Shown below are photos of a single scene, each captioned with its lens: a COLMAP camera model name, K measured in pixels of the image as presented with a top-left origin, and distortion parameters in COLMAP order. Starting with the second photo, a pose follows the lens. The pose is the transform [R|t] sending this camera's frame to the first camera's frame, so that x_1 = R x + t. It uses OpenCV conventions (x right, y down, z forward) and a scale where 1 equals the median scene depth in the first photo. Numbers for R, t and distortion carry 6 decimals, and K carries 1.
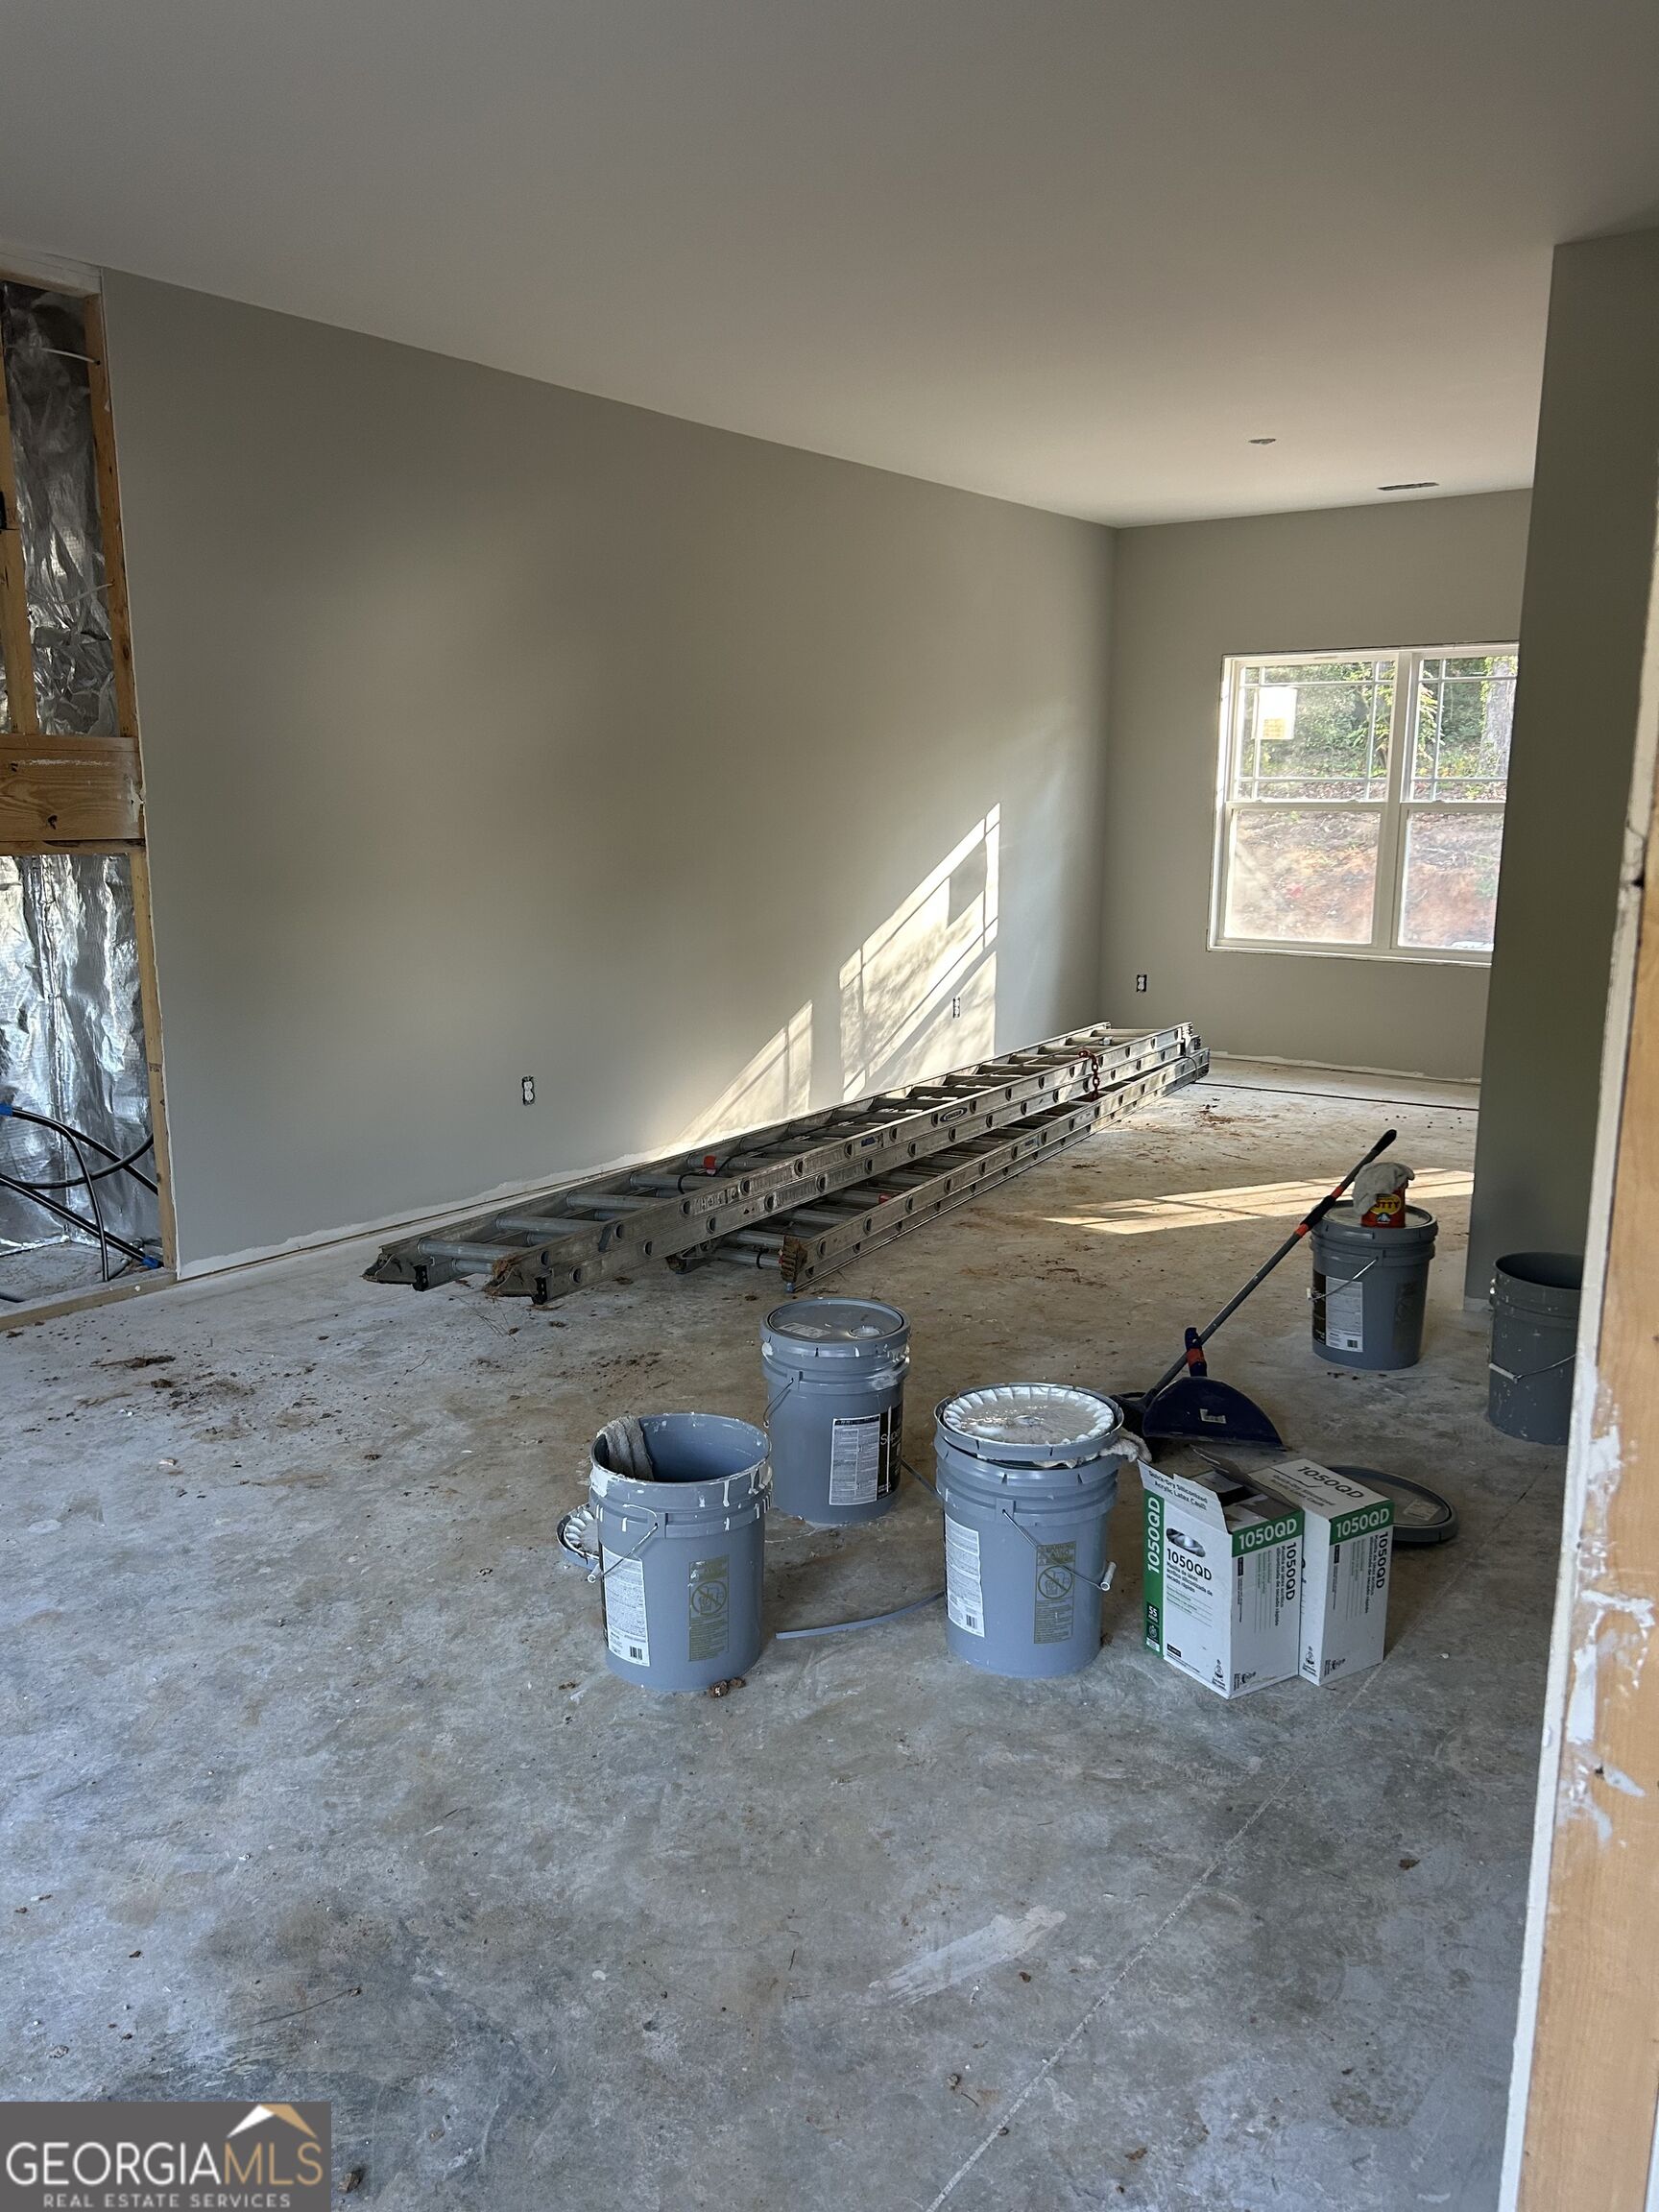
lens RADIAL K [[1674.8, 0, 785.6], [0, 1674.8, 1115.2], [0, 0, 1]] dist [0.045509, -0.046213]
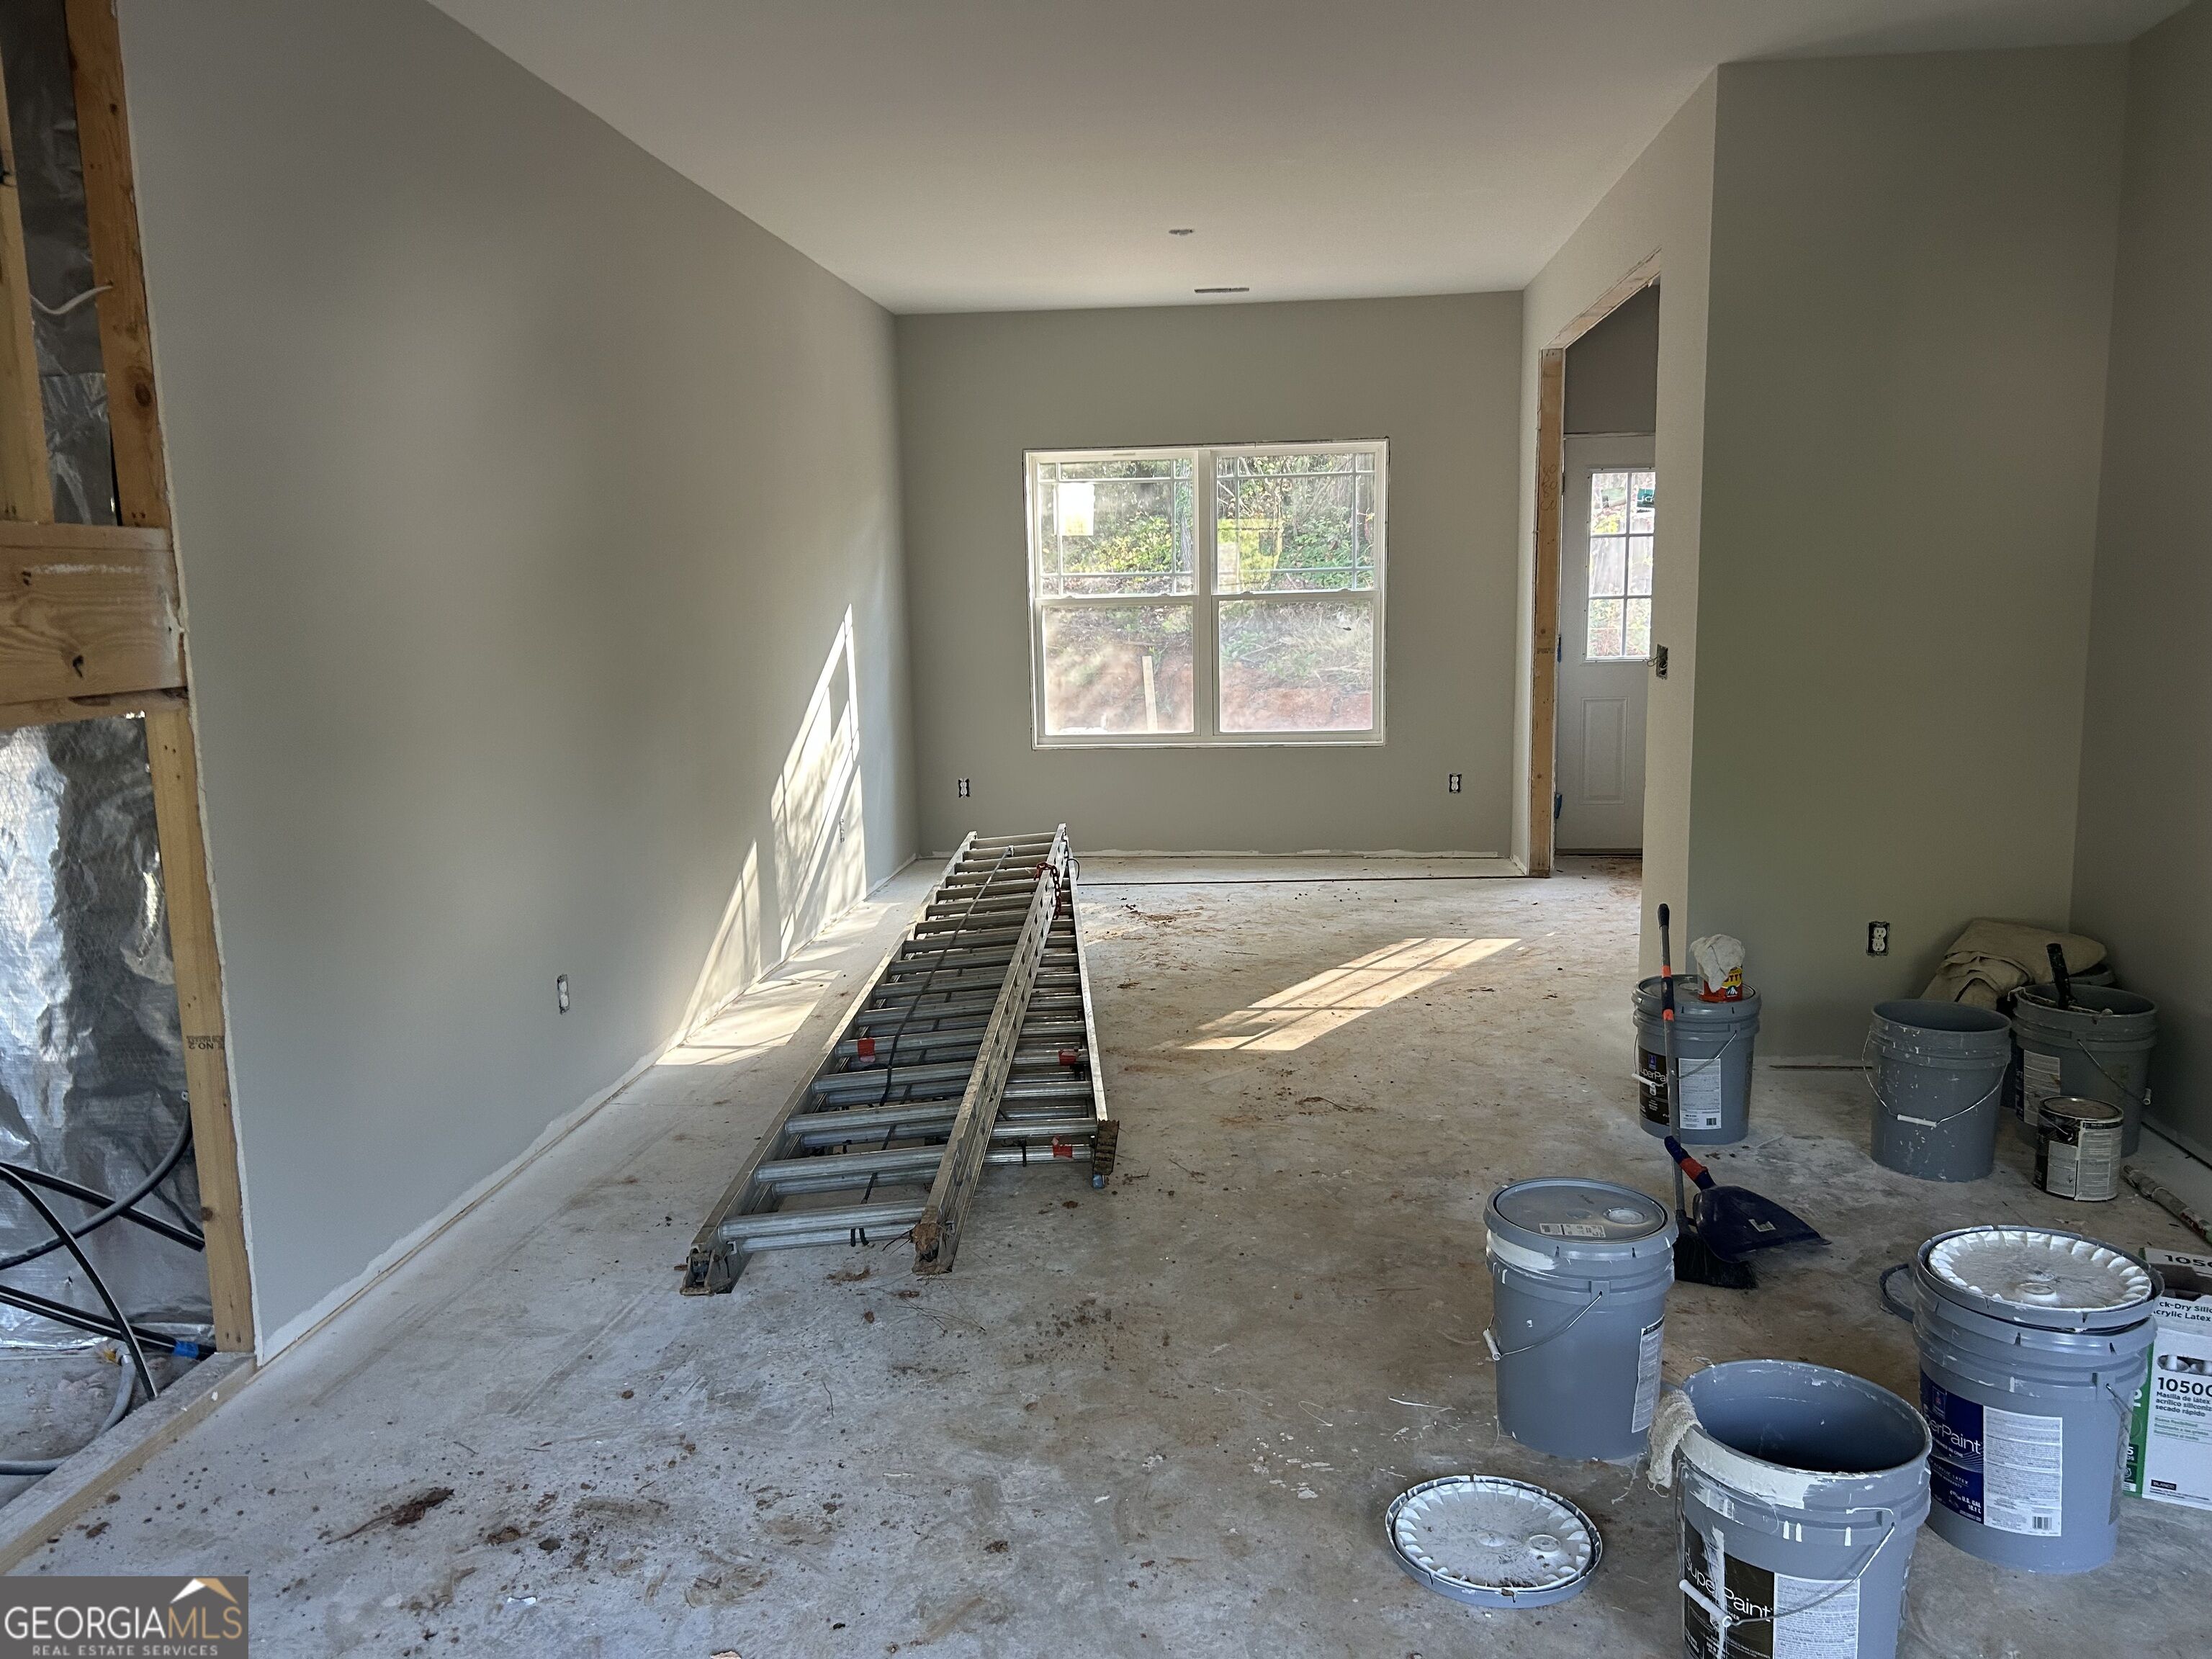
lens RADIAL K [[1674.8, 0, 1112.2], [0, 1674.8, 836.5], [0, 0, 1]] dist [0.045509, -0.046213]
pose [[0.848043, -0.098448, 0.520702, -0.255808], [0.122673, 0.992373, -0.012166, -0.034867], [-0.515532, 0.074193, 0.853652, 0.170812]]
